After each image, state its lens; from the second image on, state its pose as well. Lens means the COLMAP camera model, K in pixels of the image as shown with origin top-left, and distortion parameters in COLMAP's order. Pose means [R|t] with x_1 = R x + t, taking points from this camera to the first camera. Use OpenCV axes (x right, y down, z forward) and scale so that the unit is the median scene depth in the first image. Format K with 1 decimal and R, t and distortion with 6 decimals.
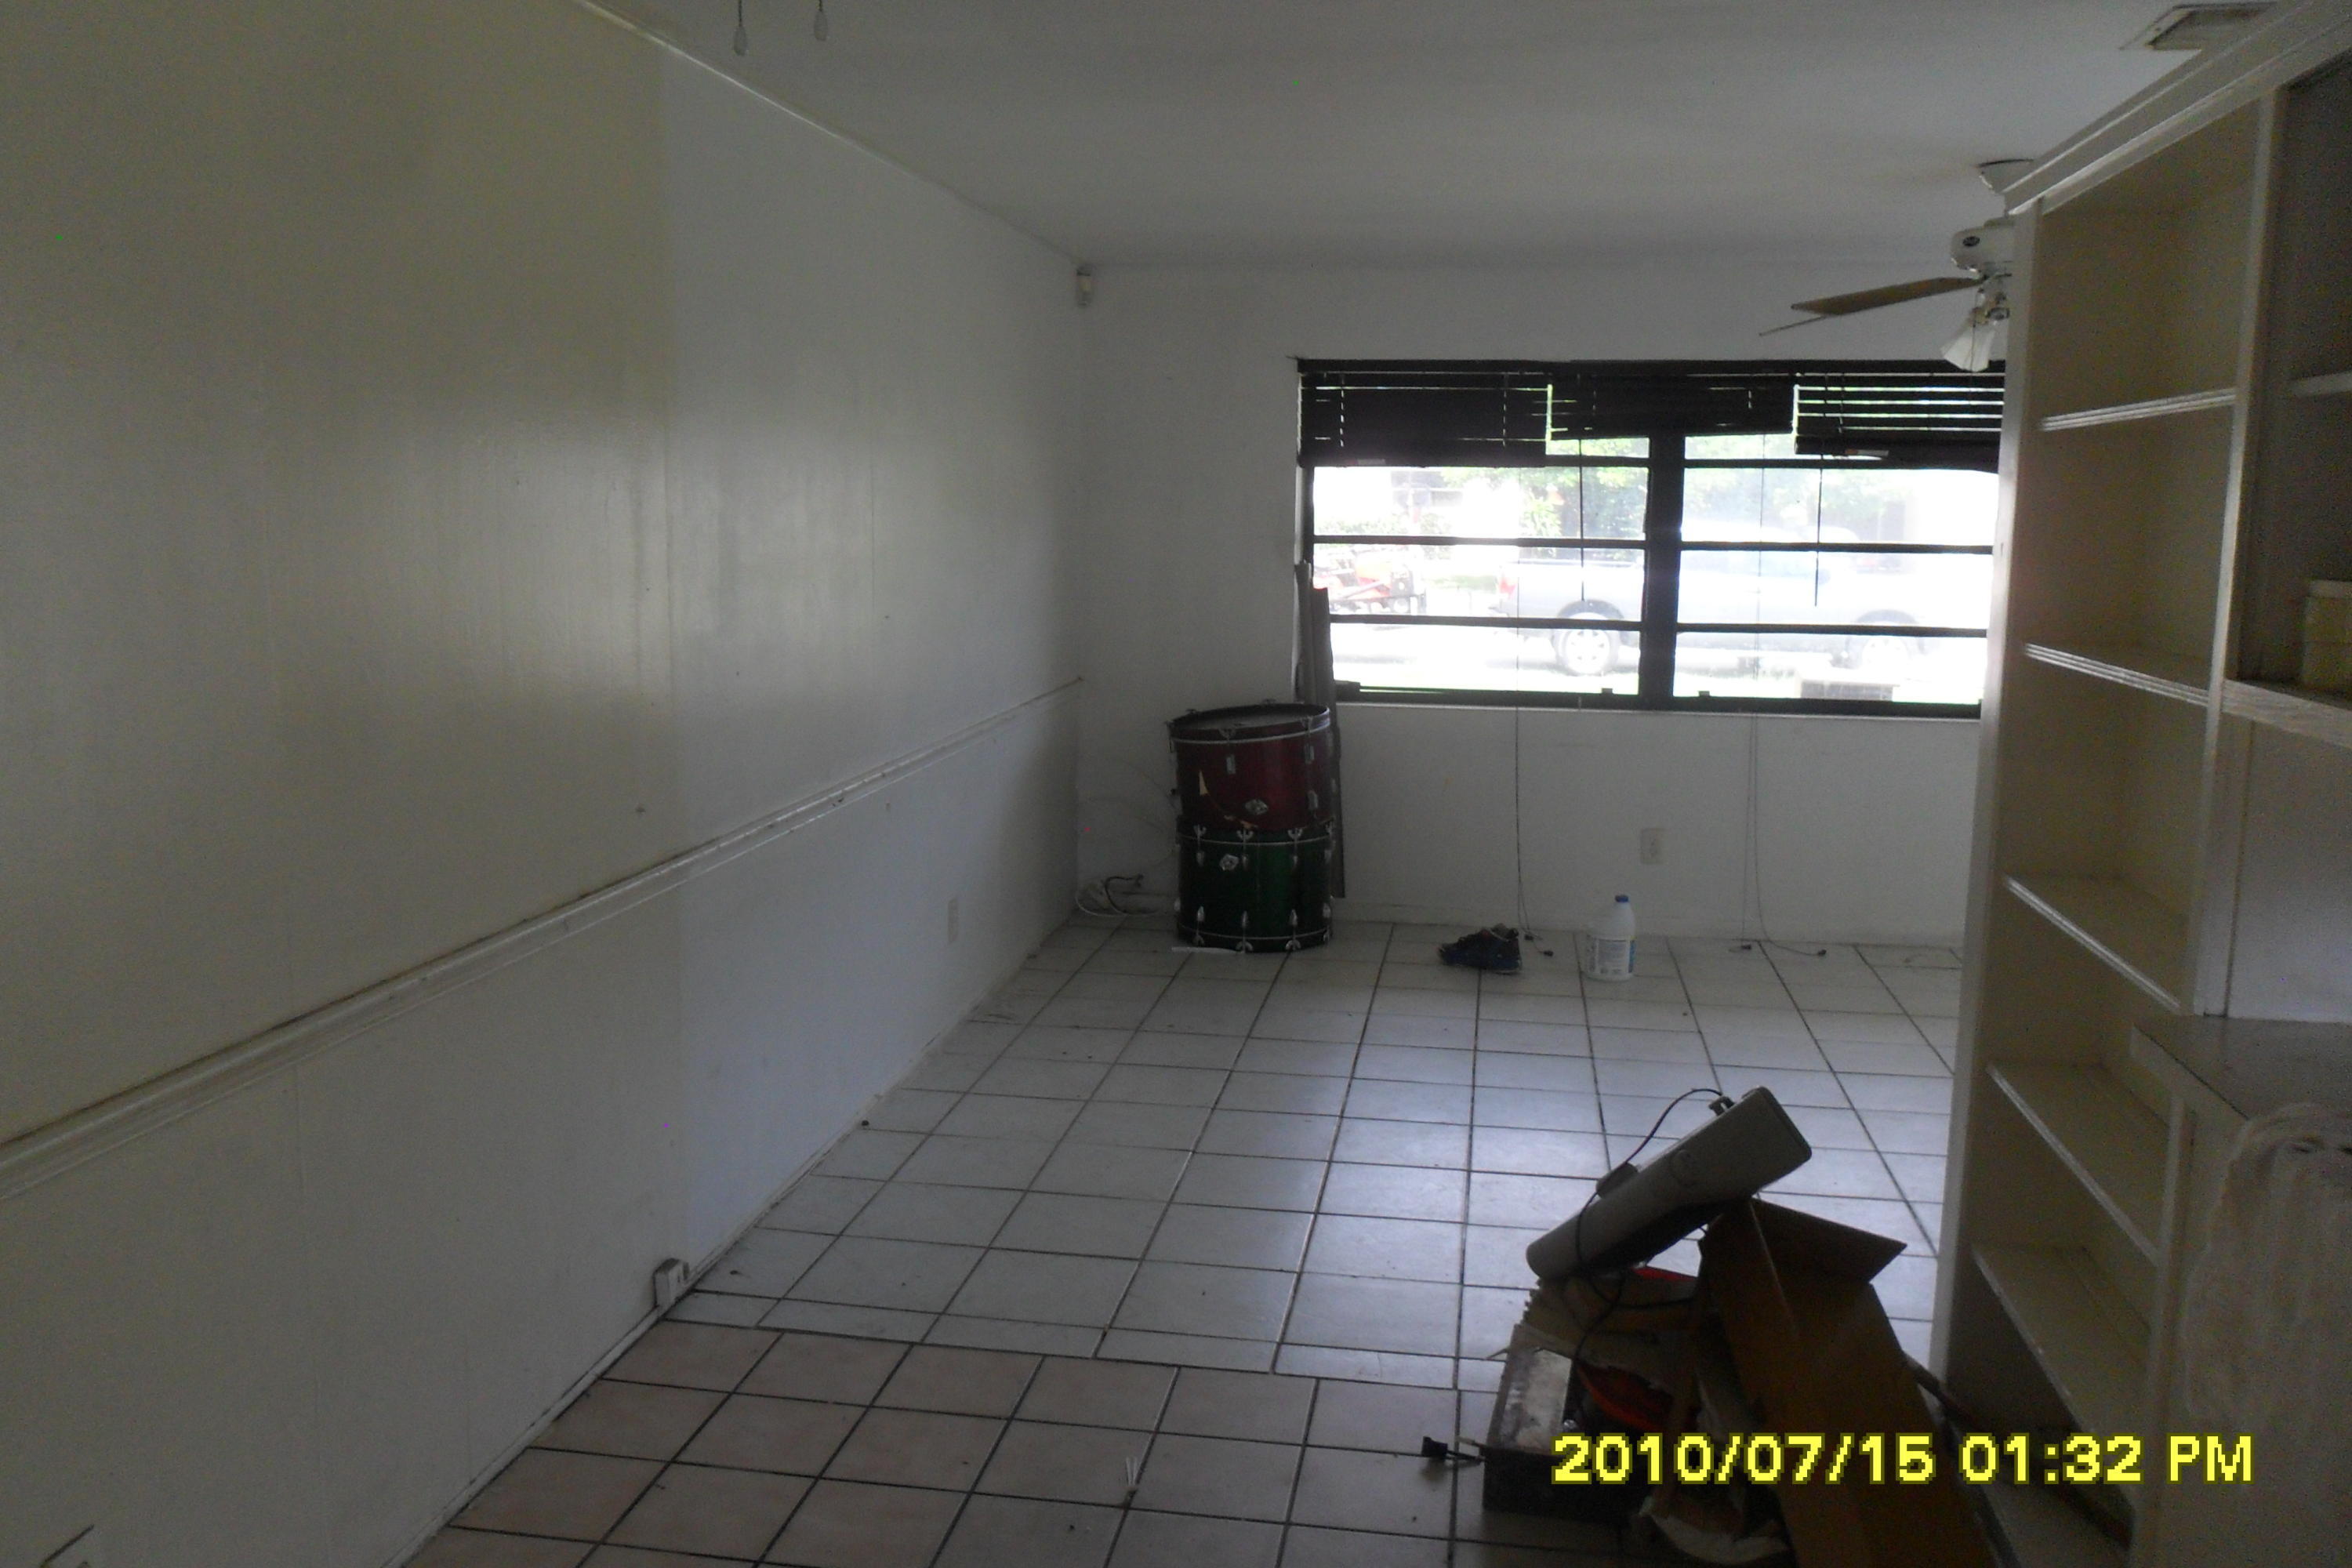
lens RADIAL K [[1888.2, 0, 1175.2], [0, 1888.2, 789.2], [0, 0, 1]] dist [-0.028405, -0.006975]
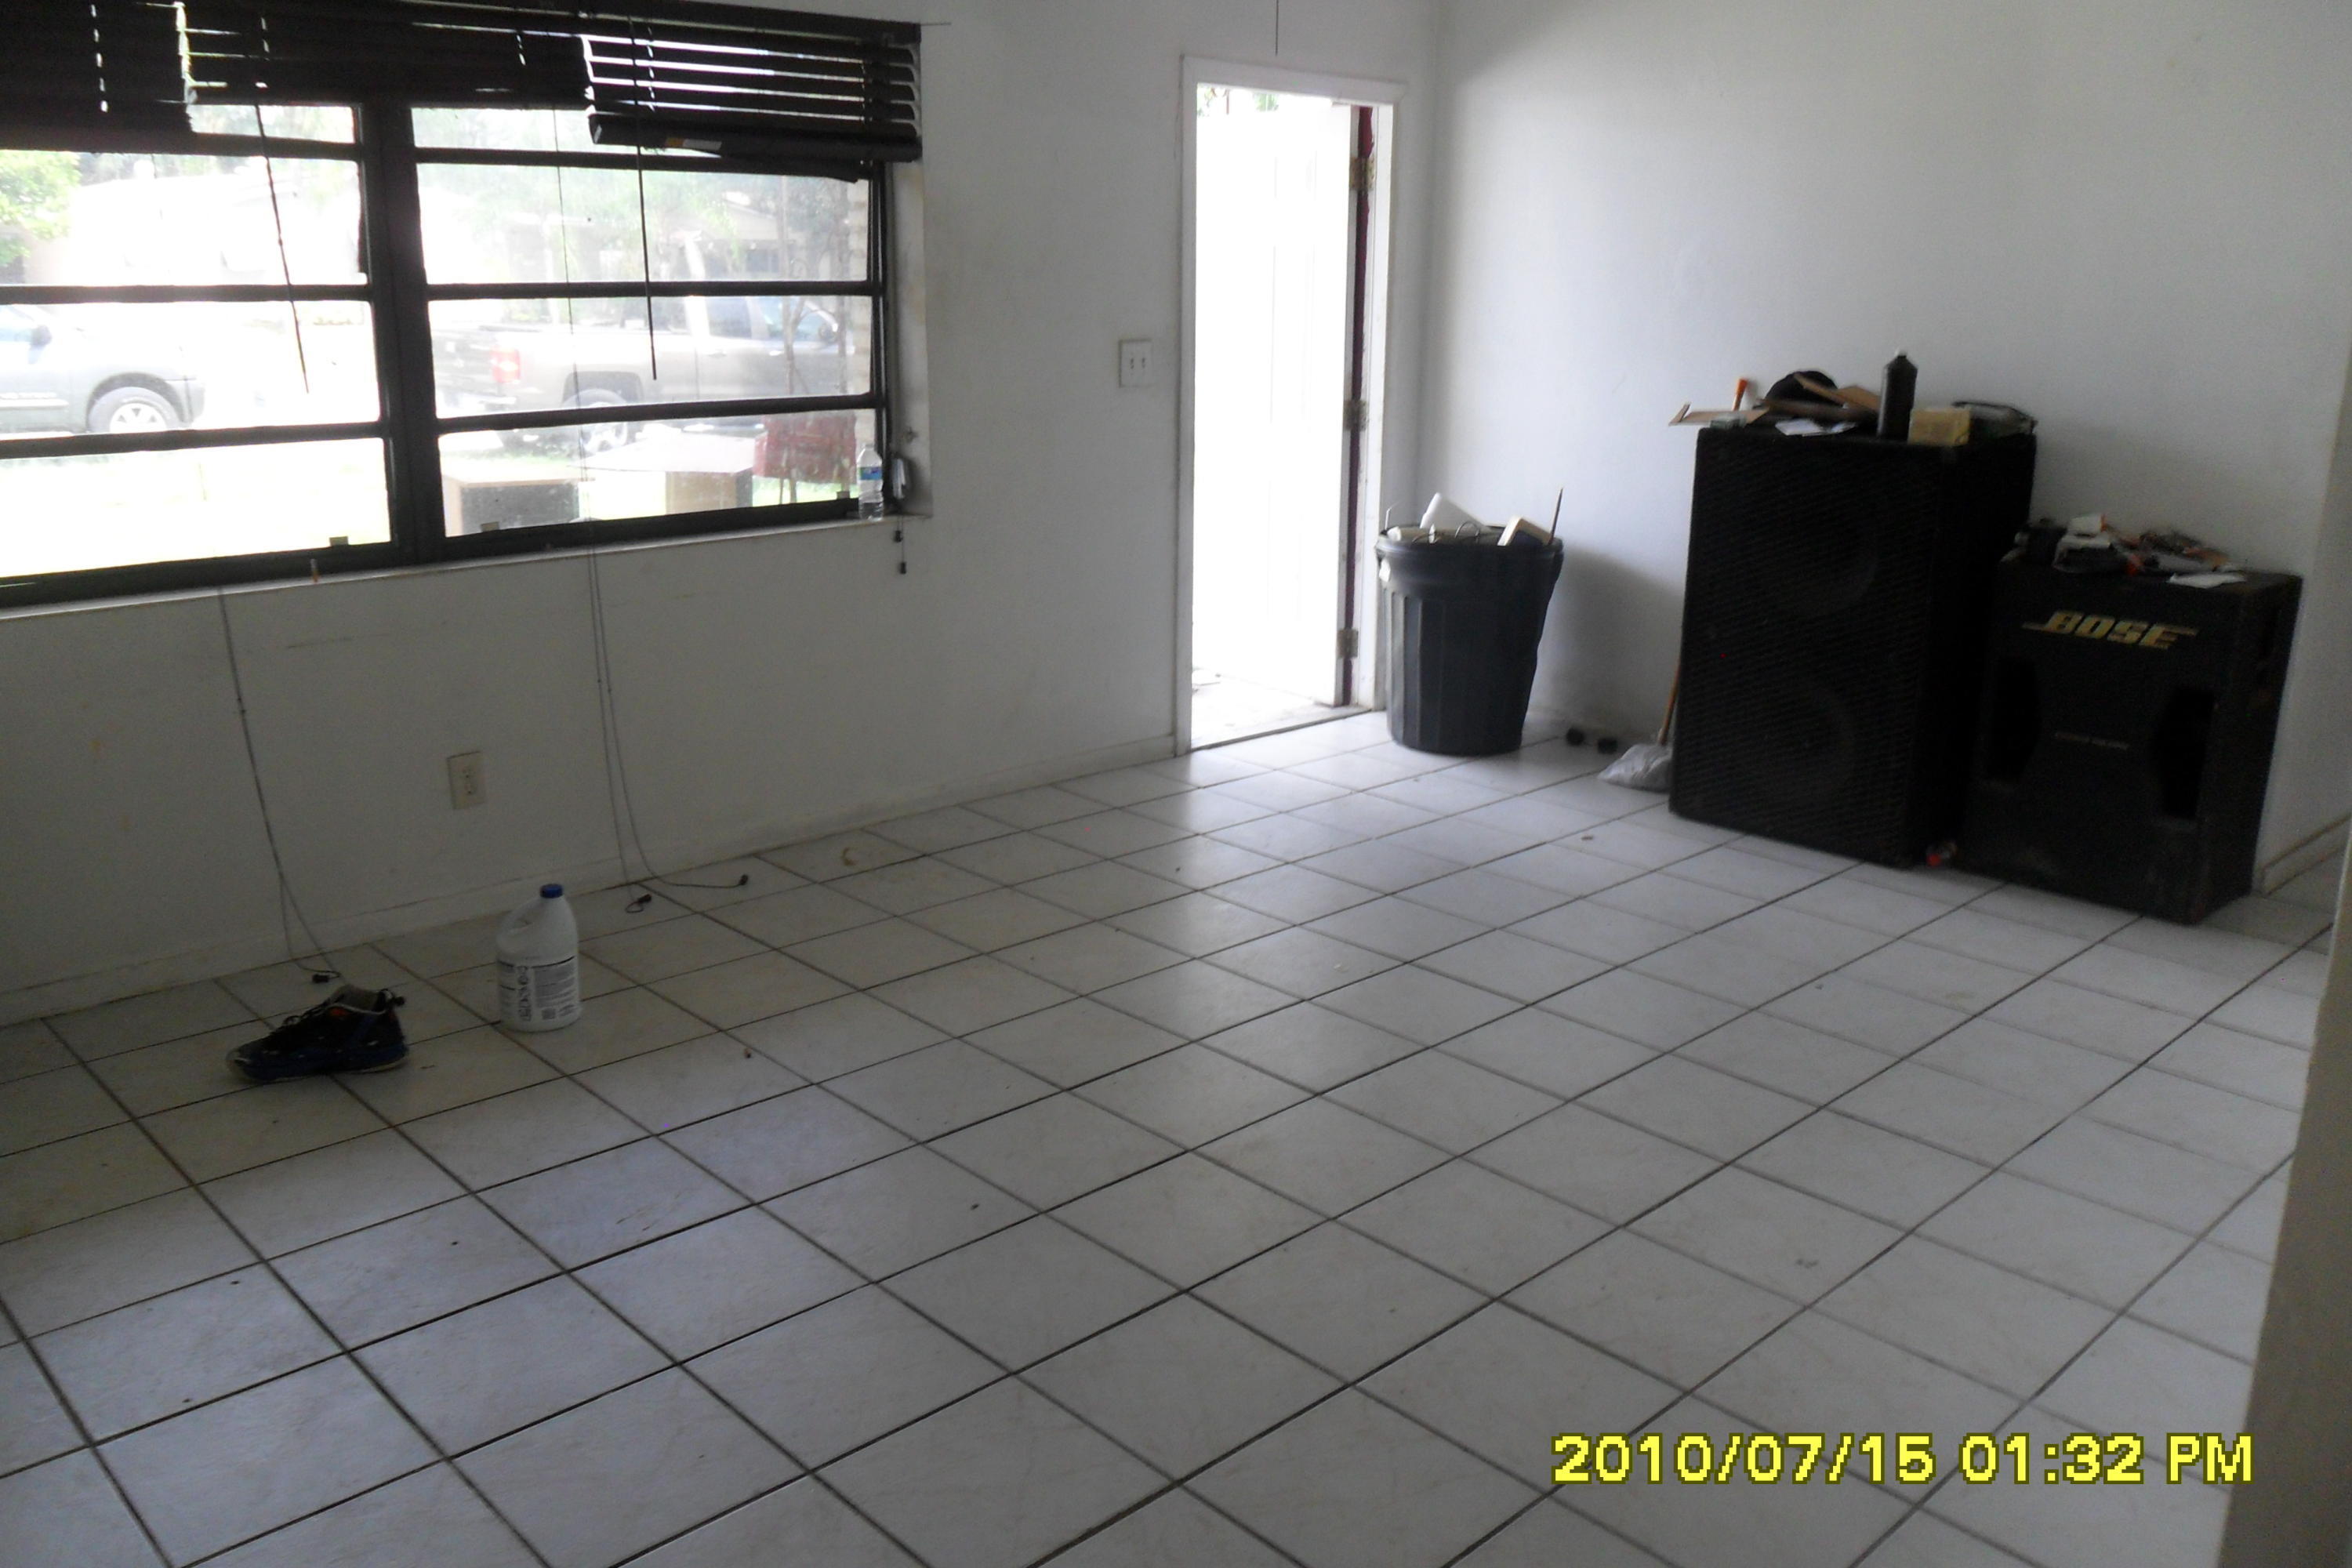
lens RADIAL K [[1888.2, 0, 1176.0], [0, 1888.2, 776.9], [0, 0, 1]] dist [-0.028405, -0.006975]
pose [[0.597043, -0.215367, 0.772759, -0.094260], [0.112948, 0.976261, 0.184818, -0.061629], [-0.794218, -0.023063, 0.607195, 0.438423]]
